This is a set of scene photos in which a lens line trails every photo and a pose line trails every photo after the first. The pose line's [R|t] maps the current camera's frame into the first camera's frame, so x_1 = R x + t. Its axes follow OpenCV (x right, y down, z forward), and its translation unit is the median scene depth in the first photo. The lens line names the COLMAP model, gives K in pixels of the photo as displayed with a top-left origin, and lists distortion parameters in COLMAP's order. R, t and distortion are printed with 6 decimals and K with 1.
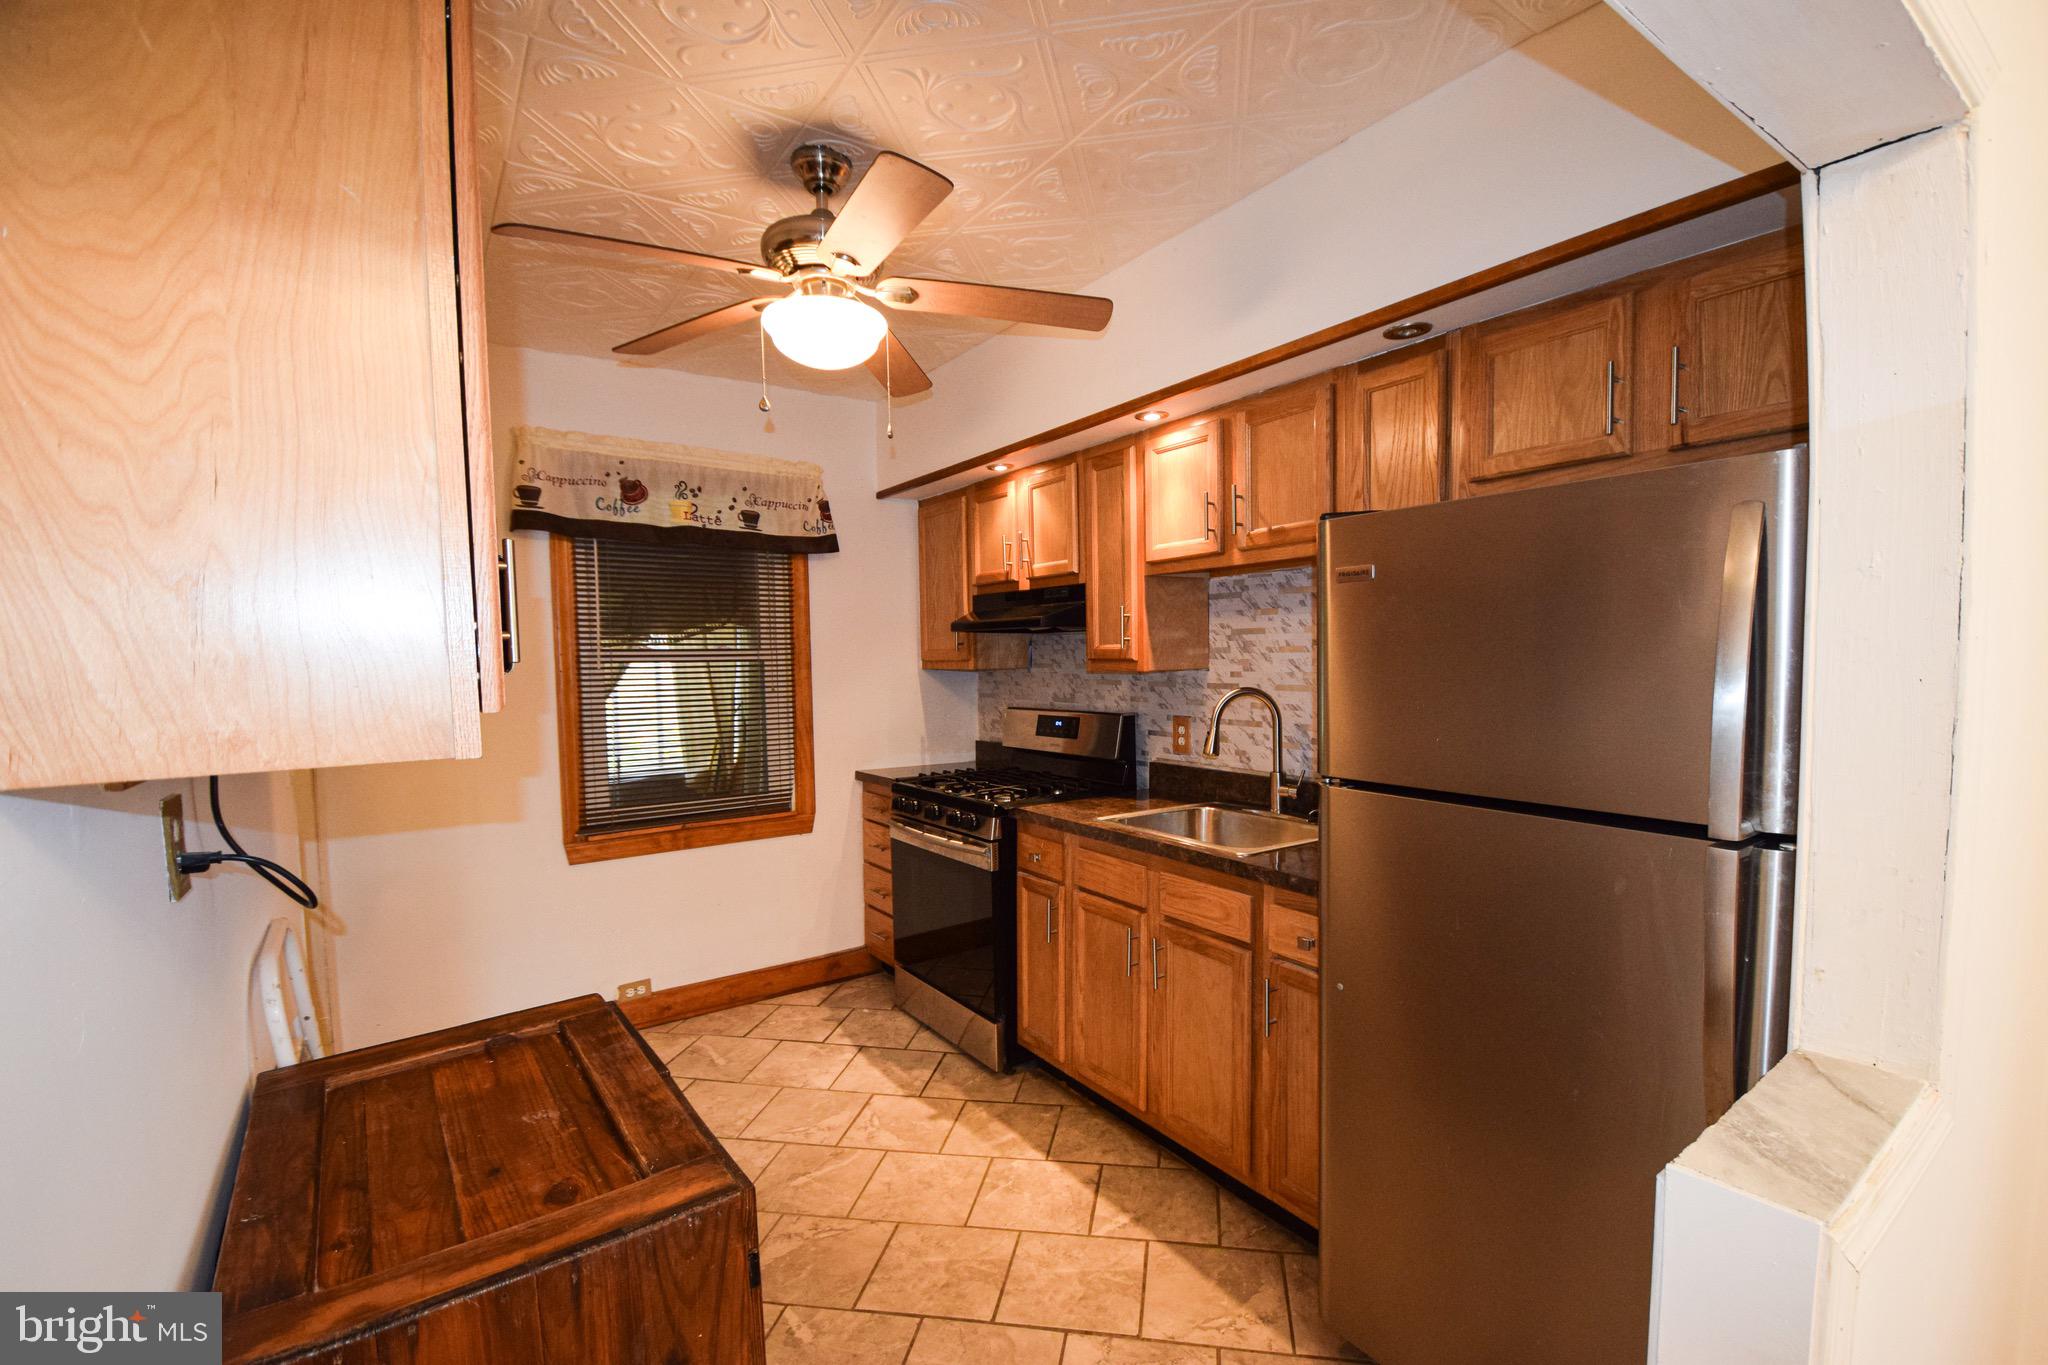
lens RADIAL K [[893.6, 0, 1047.5], [0, 893.6, 709.9], [0, 0, 1]] dist [0.008280, -0.017465]
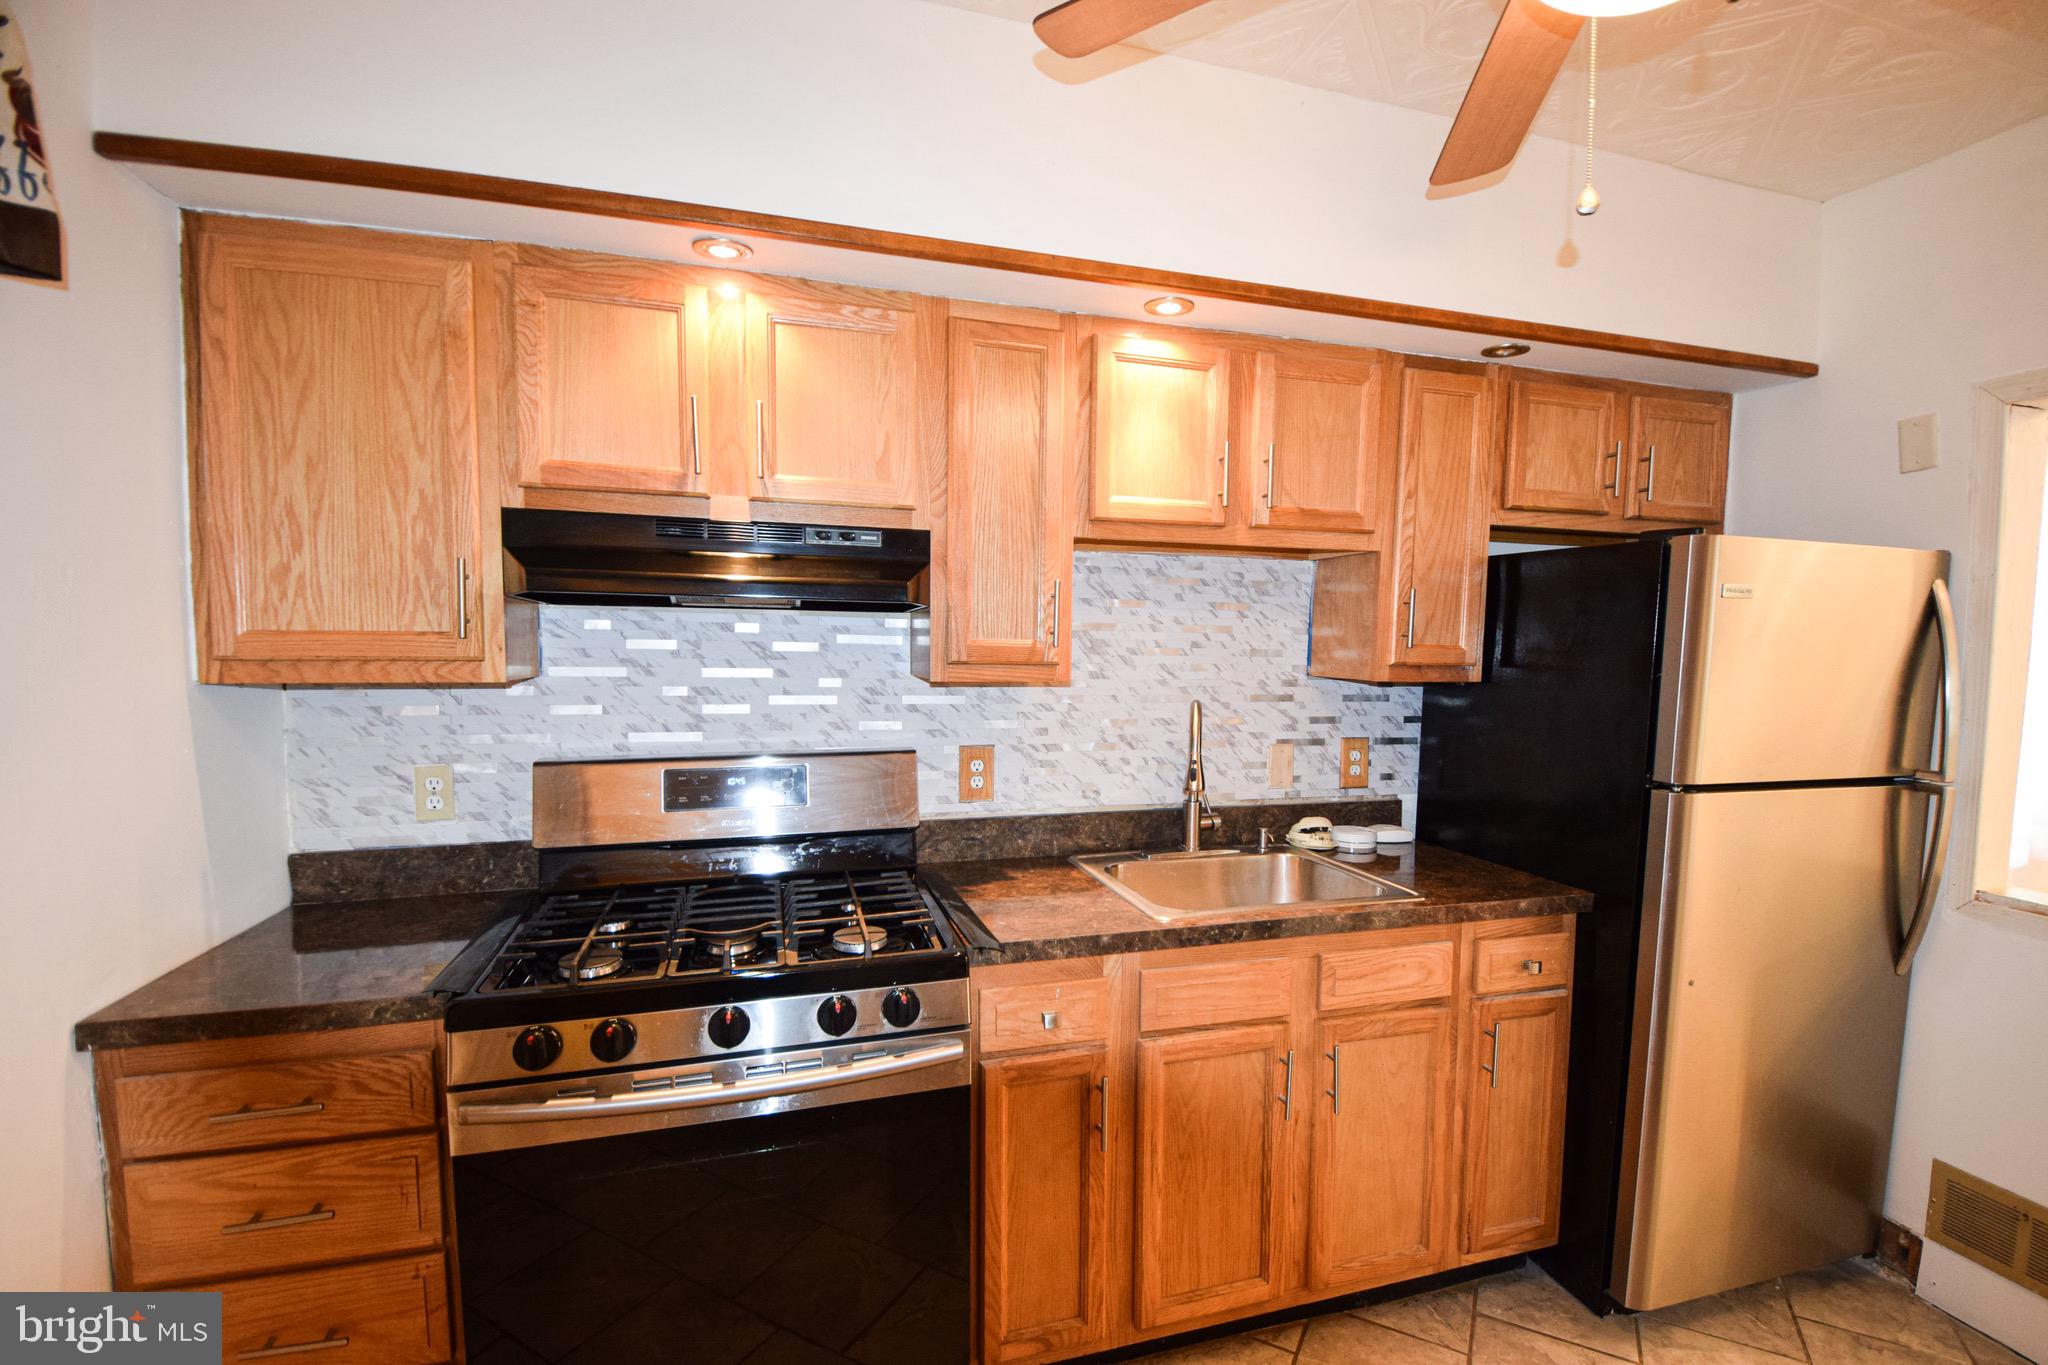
lens RADIAL K [[893.6, 0, 1047.5], [0, 893.6, 709.9], [0, 0, 1]] dist [0.008280, -0.017465]
pose [[0.321878, -0.046659, 0.945631, -0.544126], [0.043138, 0.998470, 0.034583, -0.047143], [-0.945798, 0.029661, 0.323398, 0.835079]]
